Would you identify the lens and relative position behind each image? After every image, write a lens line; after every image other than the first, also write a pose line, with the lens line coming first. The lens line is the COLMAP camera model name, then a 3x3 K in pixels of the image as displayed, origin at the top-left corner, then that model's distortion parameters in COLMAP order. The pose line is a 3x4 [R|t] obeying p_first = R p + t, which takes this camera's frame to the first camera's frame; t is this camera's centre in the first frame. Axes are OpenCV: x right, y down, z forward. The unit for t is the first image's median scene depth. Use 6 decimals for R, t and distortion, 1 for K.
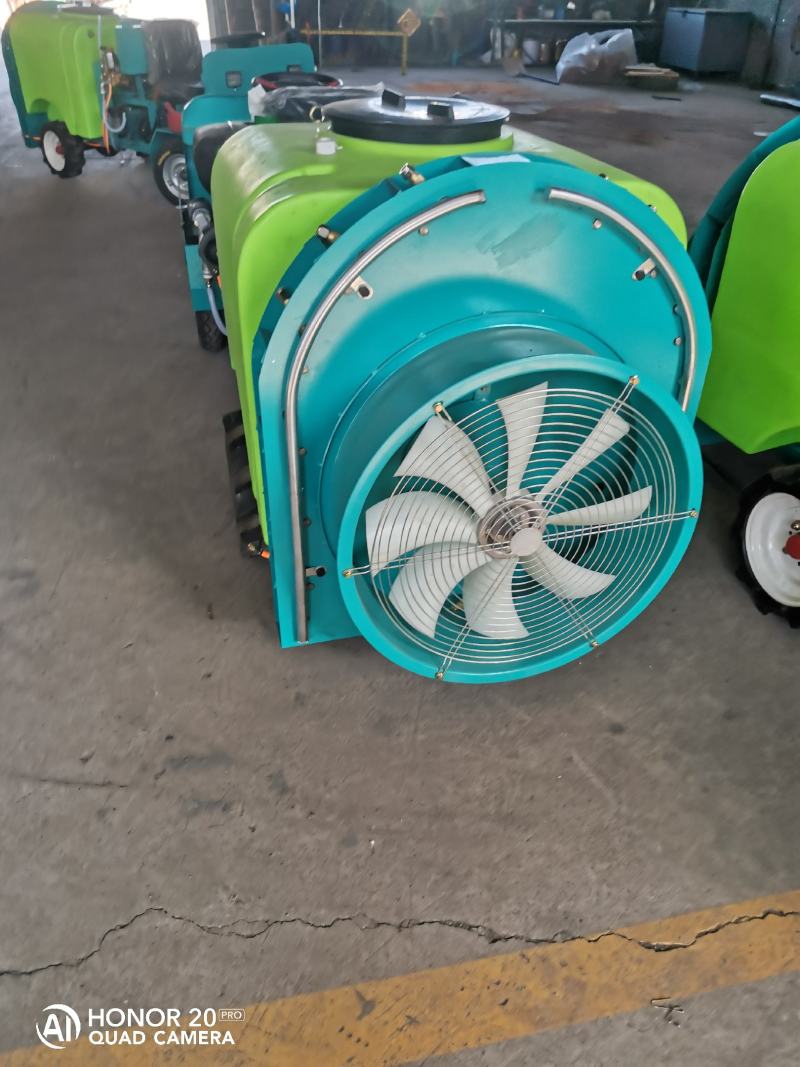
lens RADIAL K [[765.8, 0, 400.0], [0, 765.8, 533.5], [0, 0, 1]] dist [-0.034706, 0.002063]
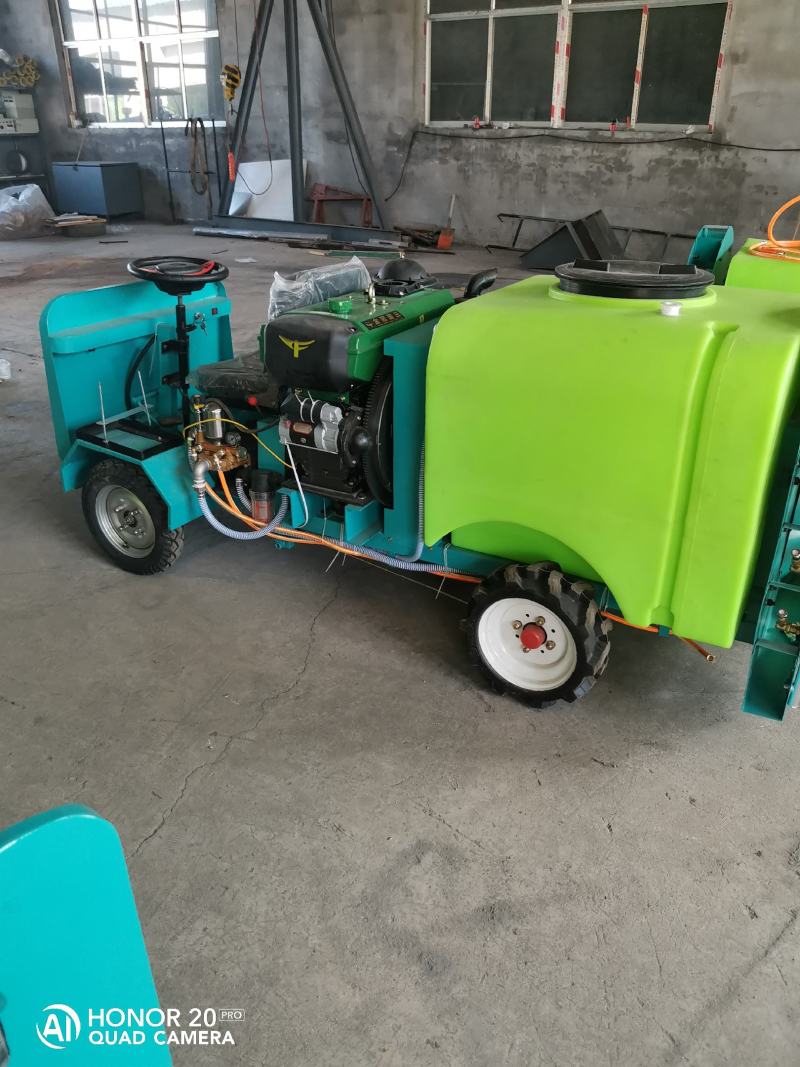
lens RADIAL K [[765.8, 0, 400.0], [0, 765.8, 533.5], [0, 0, 1]] dist [-0.034706, 0.002063]
pose [[0.716132, -0.336372, 0.611563, -0.133079], [0.422052, 0.906561, 0.004410, -0.040145], [-0.555902, 0.254953, 0.791184, 0.039015]]
